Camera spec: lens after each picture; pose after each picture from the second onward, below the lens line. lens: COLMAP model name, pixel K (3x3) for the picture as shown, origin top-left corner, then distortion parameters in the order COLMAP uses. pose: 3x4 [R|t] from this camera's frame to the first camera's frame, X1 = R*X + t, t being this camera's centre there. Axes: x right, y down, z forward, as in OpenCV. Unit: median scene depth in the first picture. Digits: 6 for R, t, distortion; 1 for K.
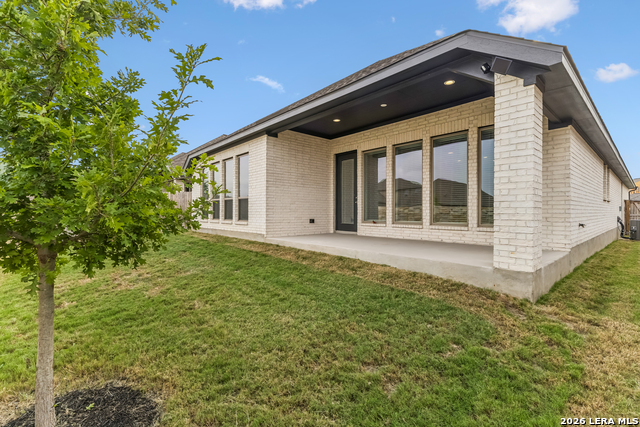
lens RADIAL K [[291.8, 0, 321.0], [0, 291.8, 211.8], [0, 0, 1]] dist [0.001491, 0.001330]
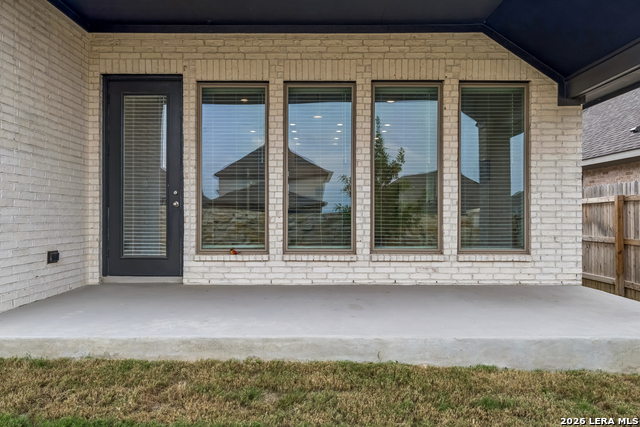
lens RADIAL K [[483.6, 0, 319.6], [0, 483.6, 213.7], [0, 0, 1]] dist [0.005652, -0.000080]
pose [[0.666490, 0.001418, 0.745512, -0.277135], [-0.001368, 0.999999, -0.000679, -0.020758], [-0.745512, -0.000567, 0.666492, 0.448028]]
